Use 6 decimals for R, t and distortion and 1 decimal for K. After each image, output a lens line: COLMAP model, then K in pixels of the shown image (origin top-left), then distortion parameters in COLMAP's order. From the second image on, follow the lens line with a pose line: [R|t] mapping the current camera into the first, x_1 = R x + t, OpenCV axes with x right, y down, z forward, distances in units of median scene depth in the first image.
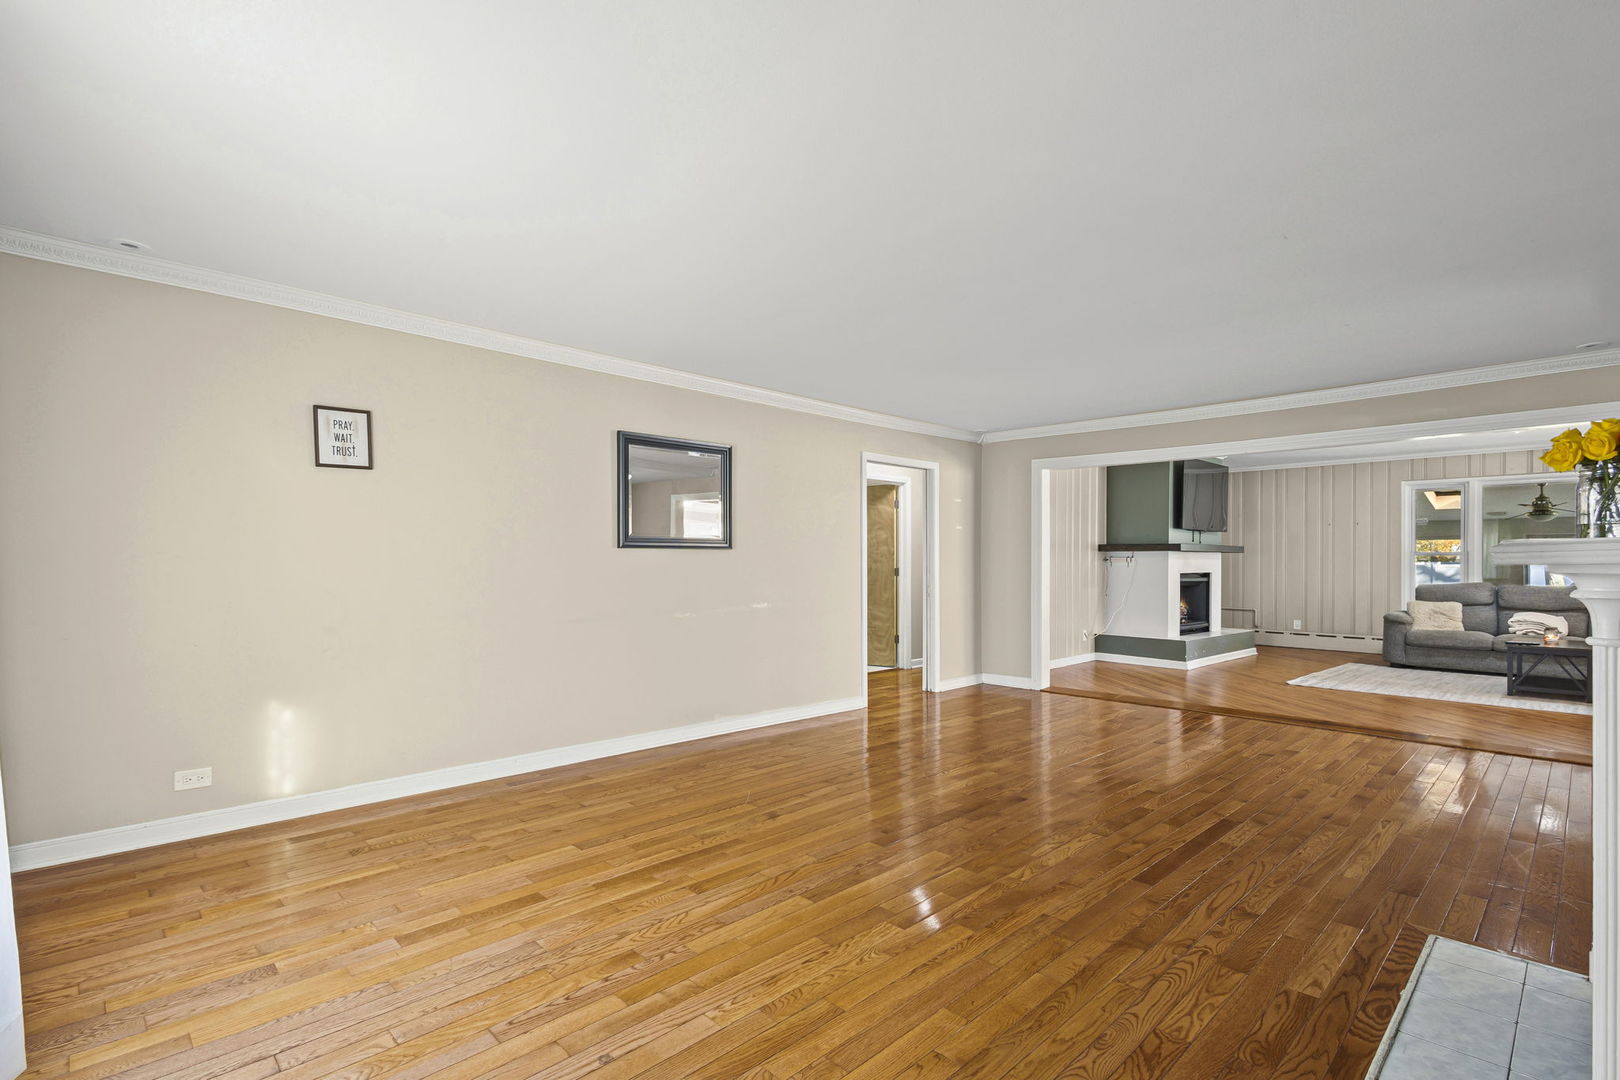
lens RADIAL K [[789.2, 0, 815.2], [0, 789.2, 565.3], [0, 0, 1]] dist [-0.000608, 0.000030]
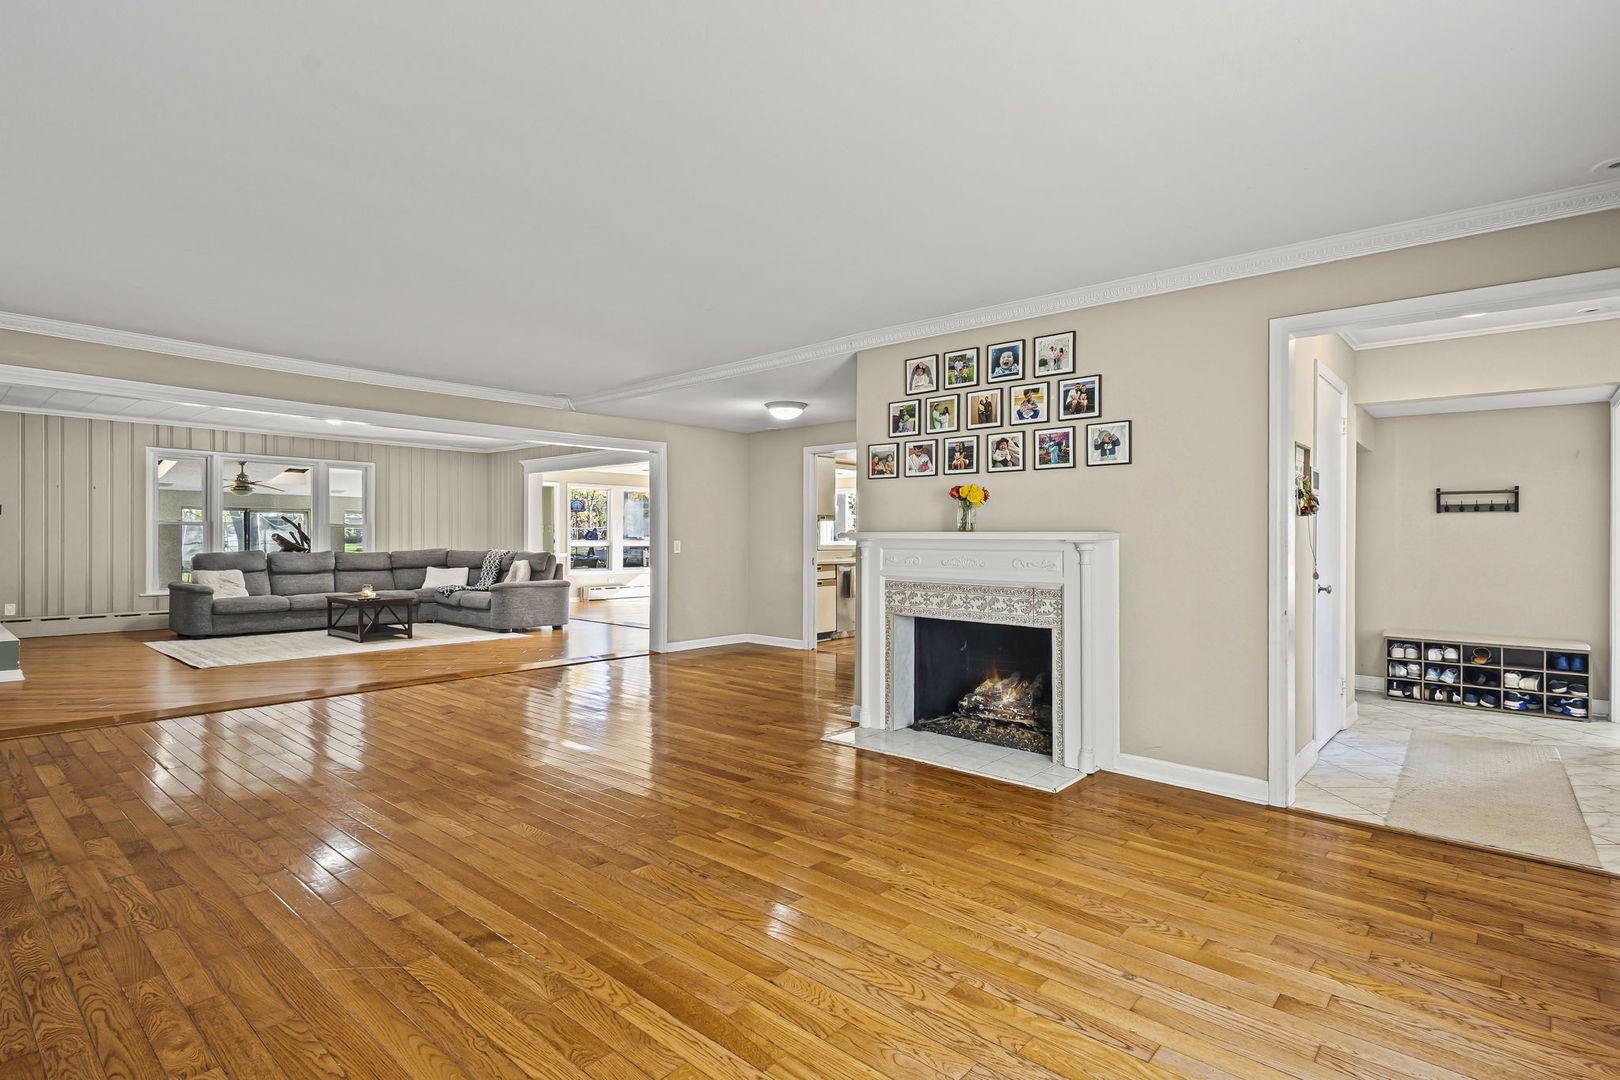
lens RADIAL K [[767.9, 0, 810.0], [0, 767.9, 540.0], [0, 0, 1]] dist [-0.001426, -0.000451]
pose [[-0.075437, -0.007010, 0.997126, -0.822597], [-0.002078, 0.999974, 0.006873, -0.005818], [-0.997148, -0.001553, -0.075449, 0.954778]]
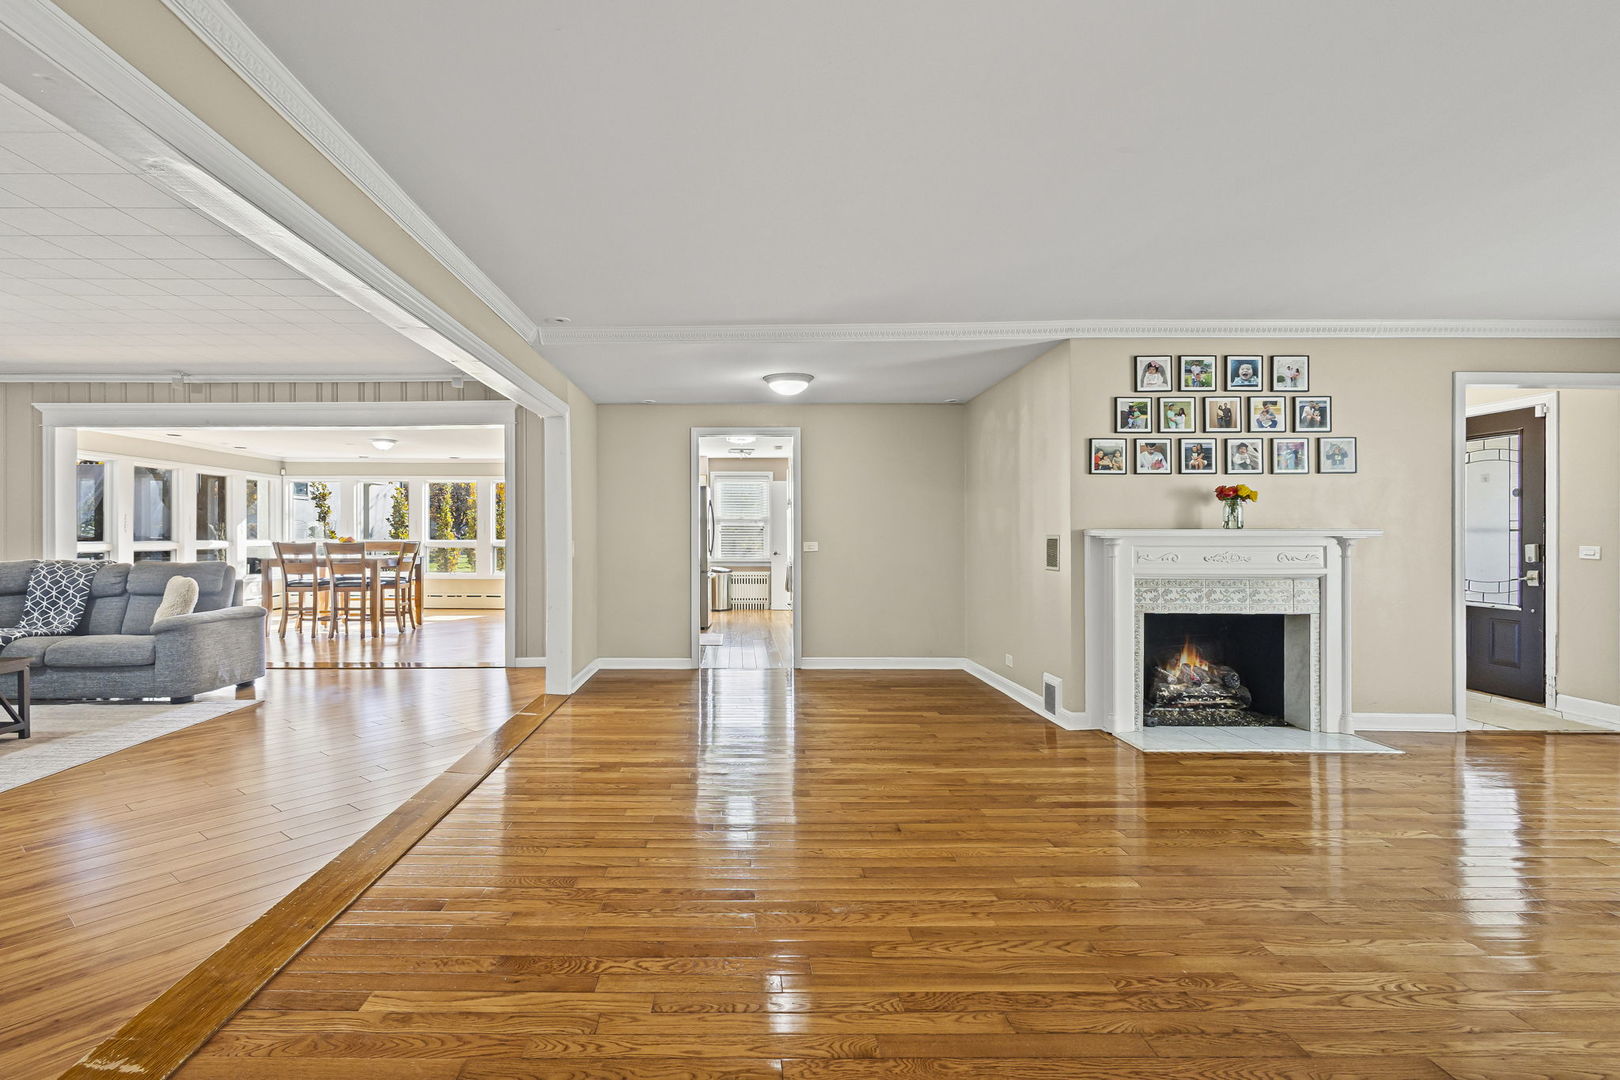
lens RADIAL K [[786.5, 0, 731.1], [0, 786.5, 537.5], [0, 0, 1]] dist [0.010309, -0.000118]
pose [[-0.703394, -0.003815, 0.710790, 0.157149], [0.000088, 0.999985, 0.005454, -0.003806], [-0.710800, 0.003899, -0.703383, 2.338348]]
